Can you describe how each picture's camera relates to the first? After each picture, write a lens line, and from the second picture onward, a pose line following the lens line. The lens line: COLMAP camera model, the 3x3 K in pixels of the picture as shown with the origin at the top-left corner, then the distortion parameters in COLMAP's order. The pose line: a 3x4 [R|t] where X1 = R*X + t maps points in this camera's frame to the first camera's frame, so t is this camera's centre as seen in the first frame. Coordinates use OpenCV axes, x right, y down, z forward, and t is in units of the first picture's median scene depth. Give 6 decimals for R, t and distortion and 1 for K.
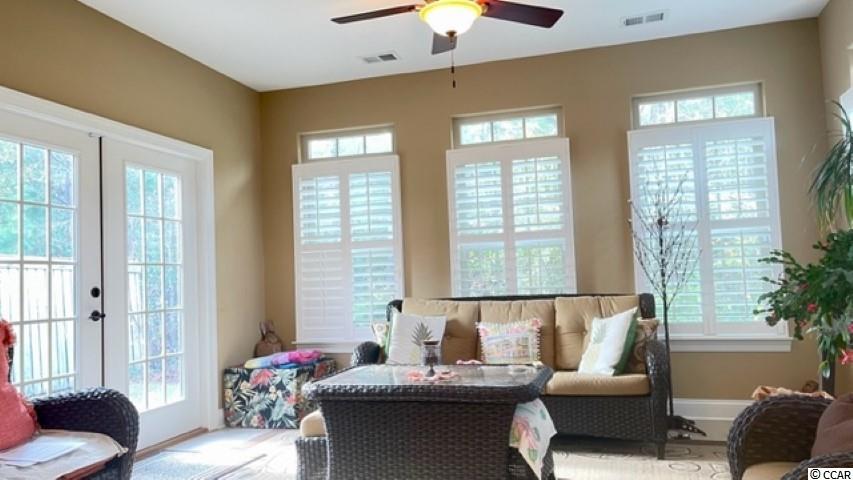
lens RADIAL K [[649.4, 0, 425.3], [0, 649.4, 242.0], [0, 0, 1]] dist [0.060256, 0.002264]
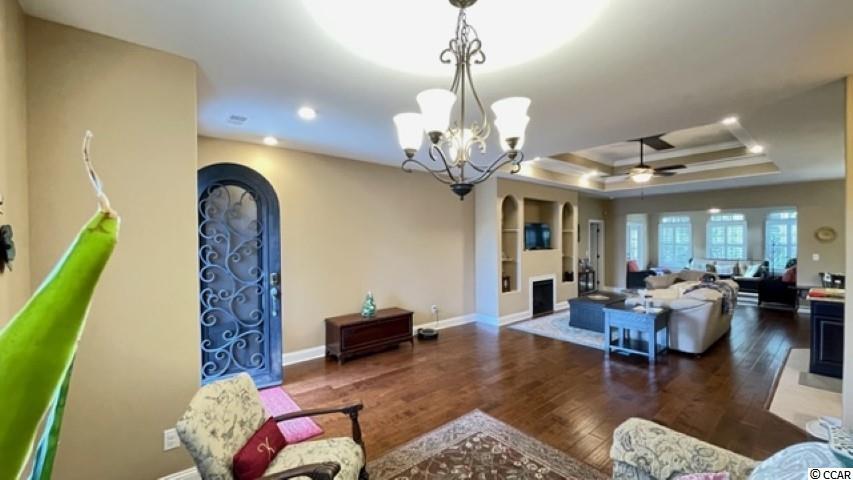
lens RADIAL K [[343.3, 0, 425.8], [0, 343.3, 240.6], [0, 0, 1]] dist [0.000741, 0.000325]
pose [[0.843988, 0.044816, -0.534487, -0.352579], [-0.002472, 0.996818, 0.079678, -0.227928], [0.536357, -0.065926, 0.841413, -2.080267]]
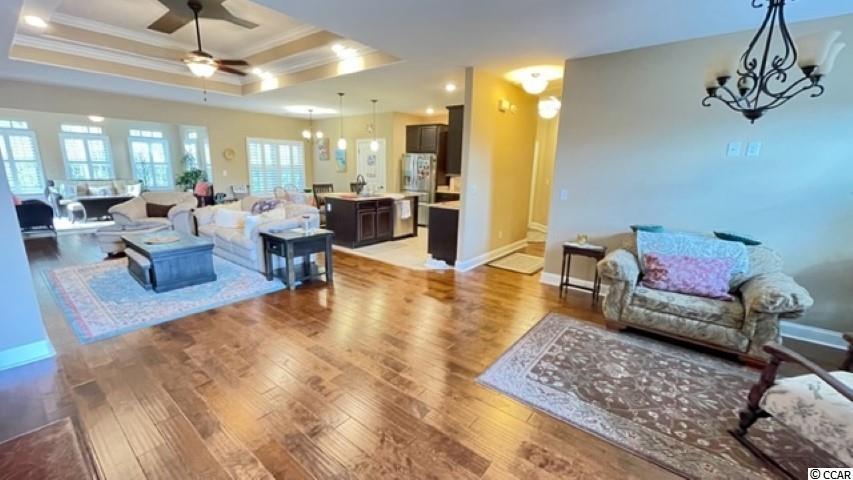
lens RADIAL K [[343.3, 0, 425.2], [0, 343.3, 245.8], [0, 0, 1]] dist [0.000741, 0.000325]
pose [[0.352815, -0.165017, 0.921027, -1.121035], [-0.091696, 0.973491, 0.209542, -0.138314], [-0.931189, -0.158385, 0.328330, -1.518627]]
